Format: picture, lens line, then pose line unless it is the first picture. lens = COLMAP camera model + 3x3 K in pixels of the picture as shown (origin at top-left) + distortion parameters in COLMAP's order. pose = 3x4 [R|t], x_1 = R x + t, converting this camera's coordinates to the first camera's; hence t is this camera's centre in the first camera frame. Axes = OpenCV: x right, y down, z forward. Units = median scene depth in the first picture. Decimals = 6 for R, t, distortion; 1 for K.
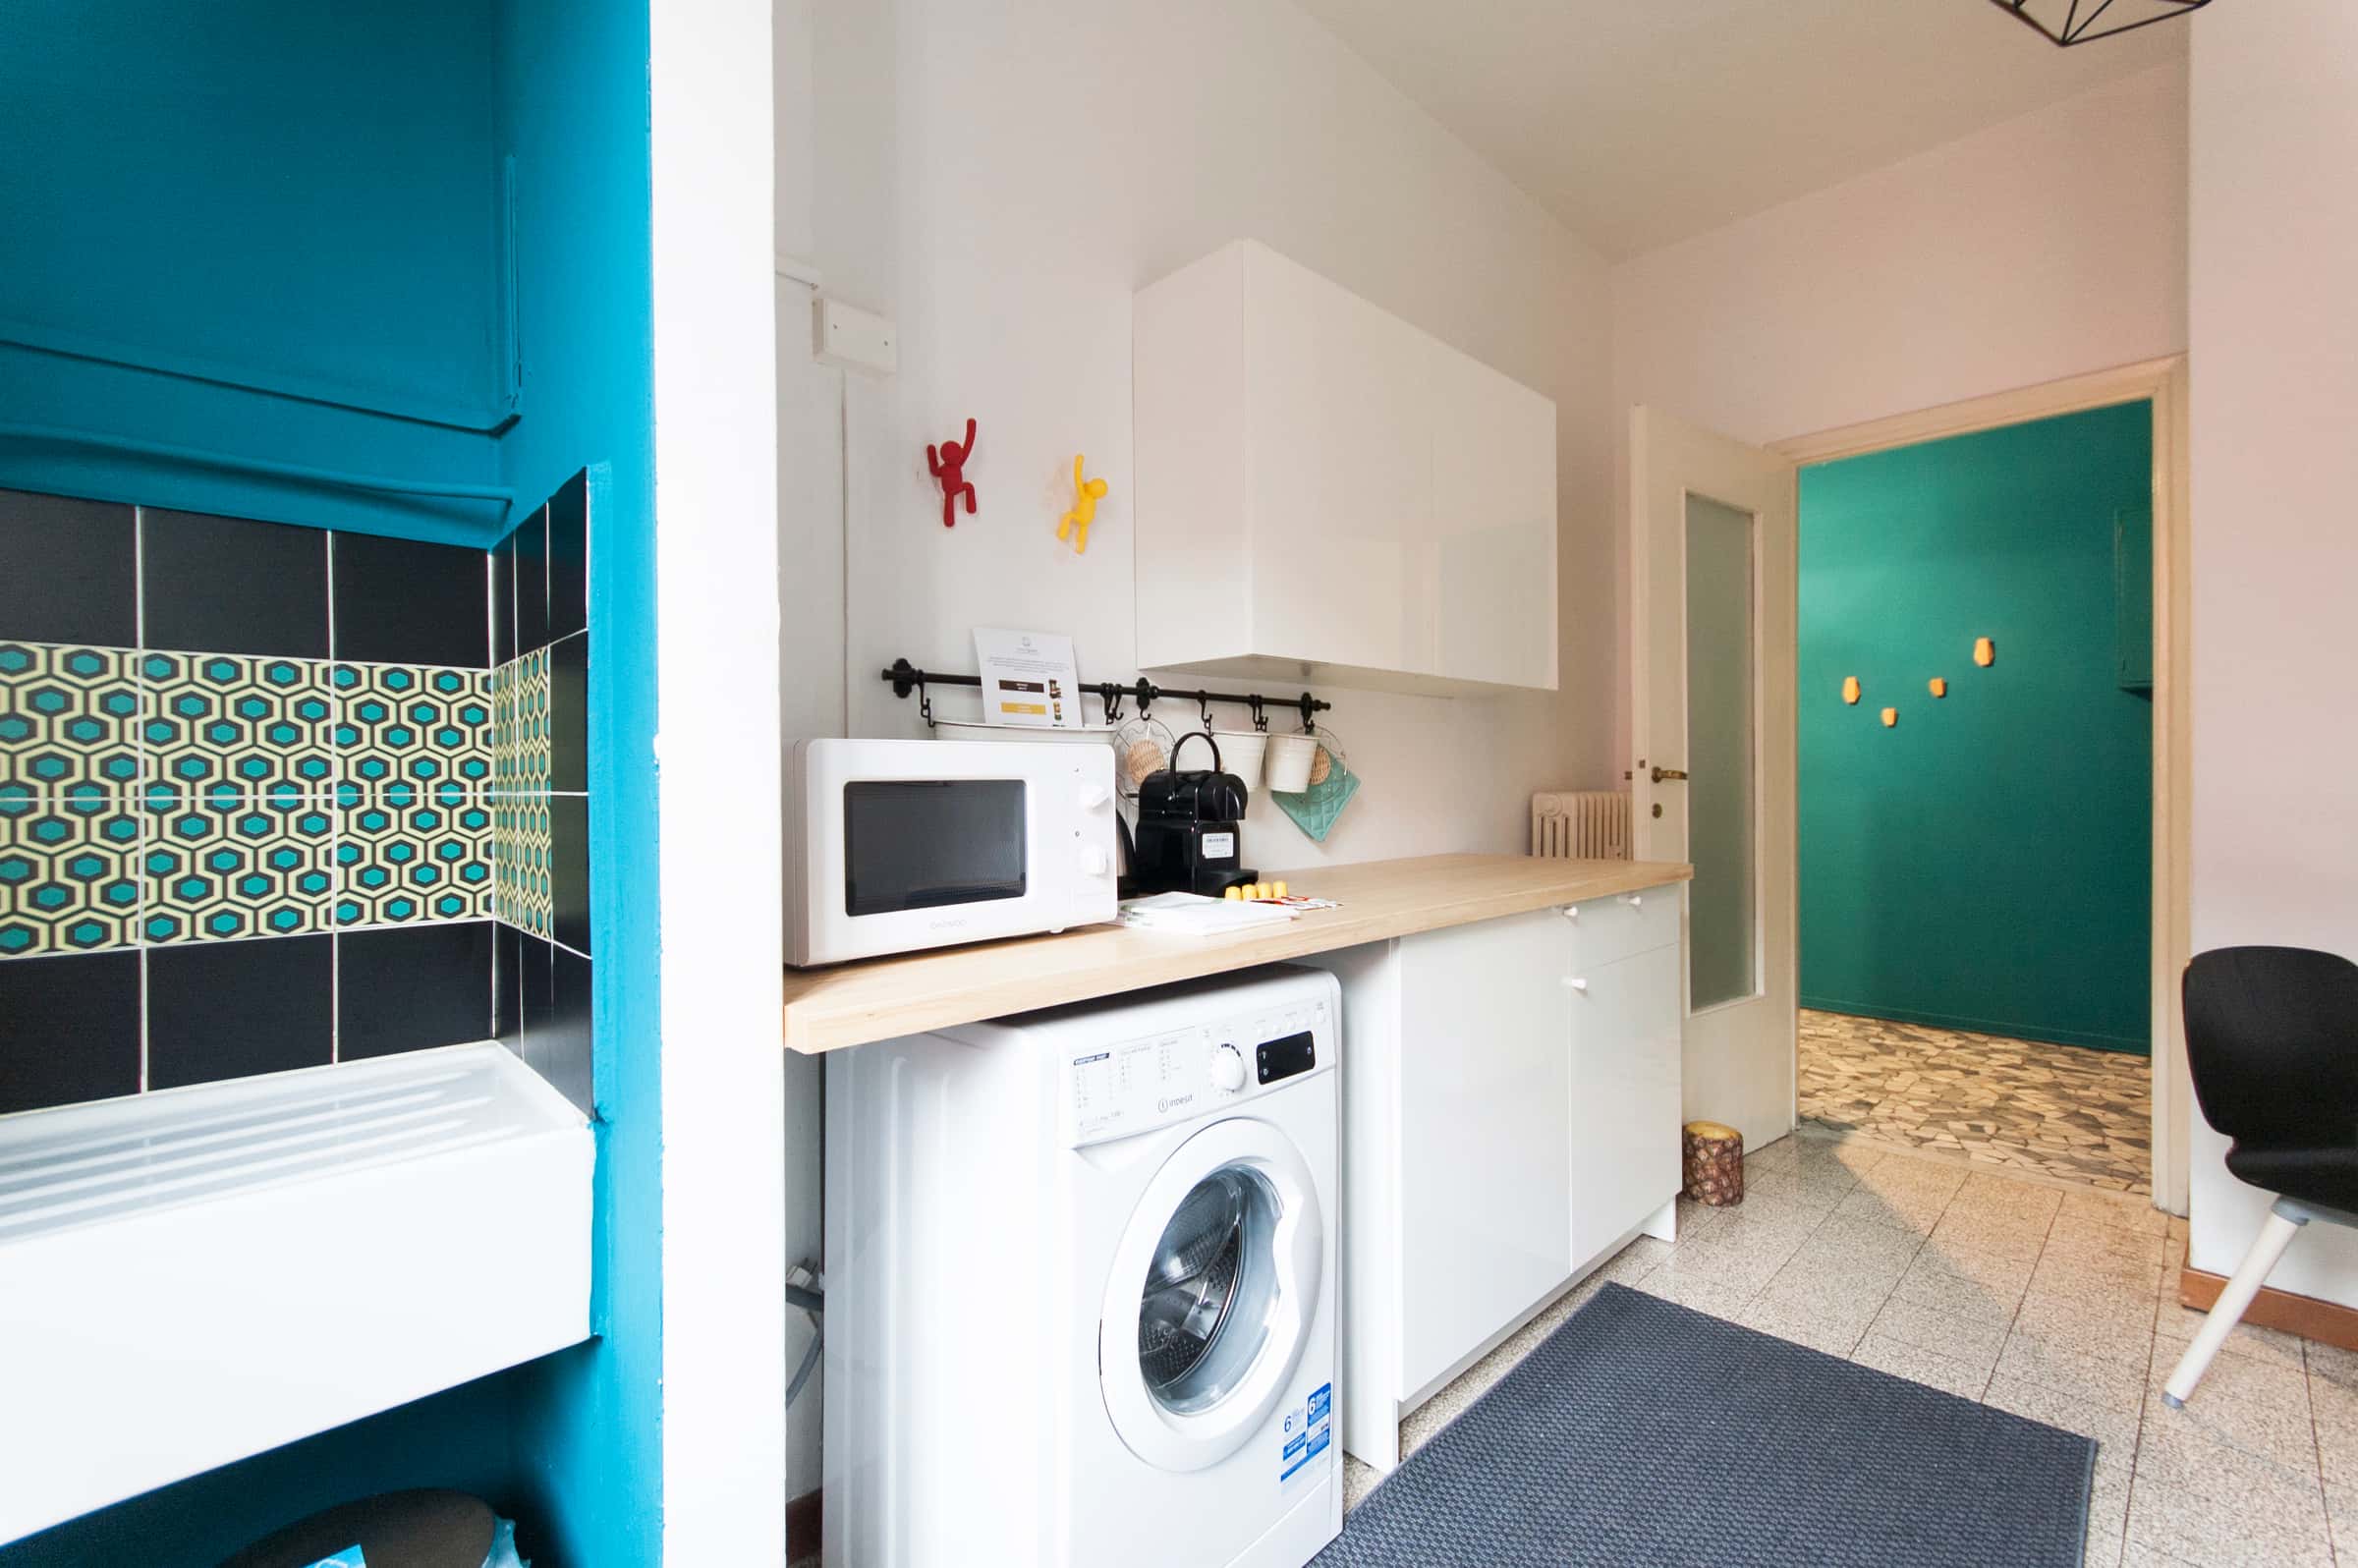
lens RADIAL K [[1014.5, 0, 1163.8], [0, 1014.5, 787.8], [0, 0, 1]] dist [0.006463, -0.000677]
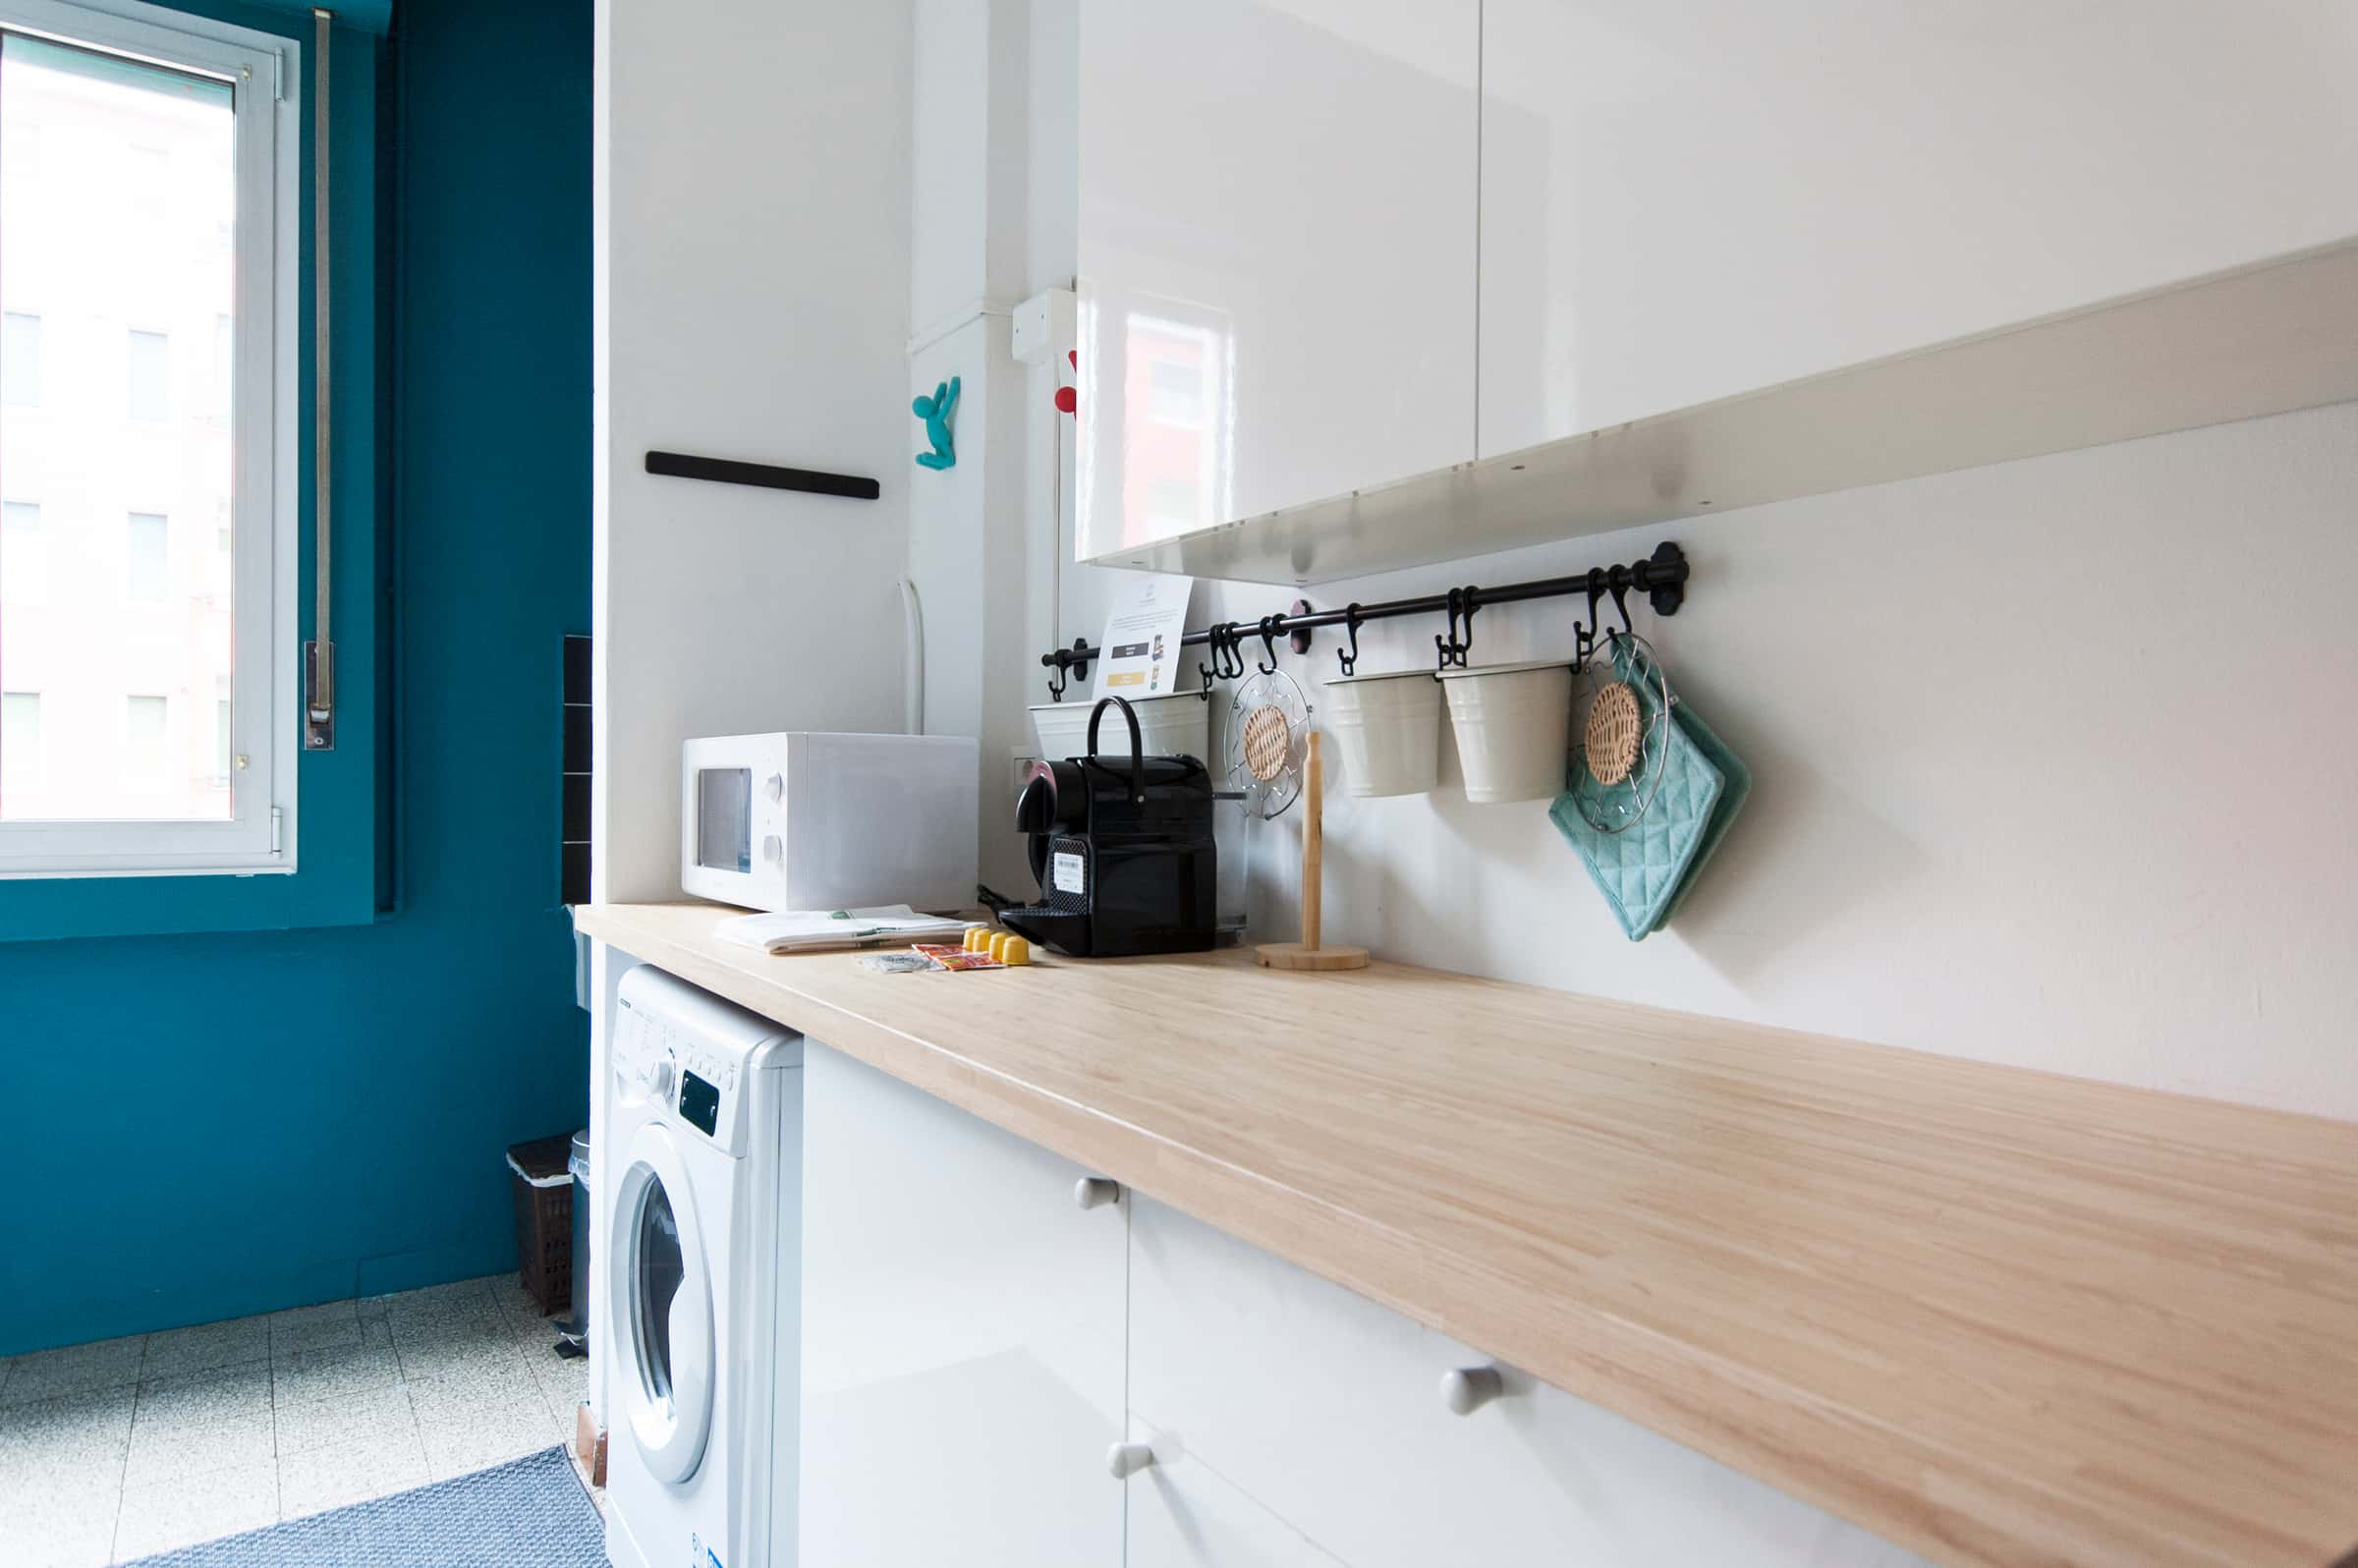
lens RADIAL K [[1388.9, 0, 1178.4], [0, 1388.9, 718.3], [0, 0, 1]] dist [-0.002155, -0.000794]
pose [[-0.182576, -0.021864, -0.982949, 0.900985], [-0.003819, 0.999761, -0.021529, -0.023207], [0.983184, -0.000177, -0.182616, 1.208767]]
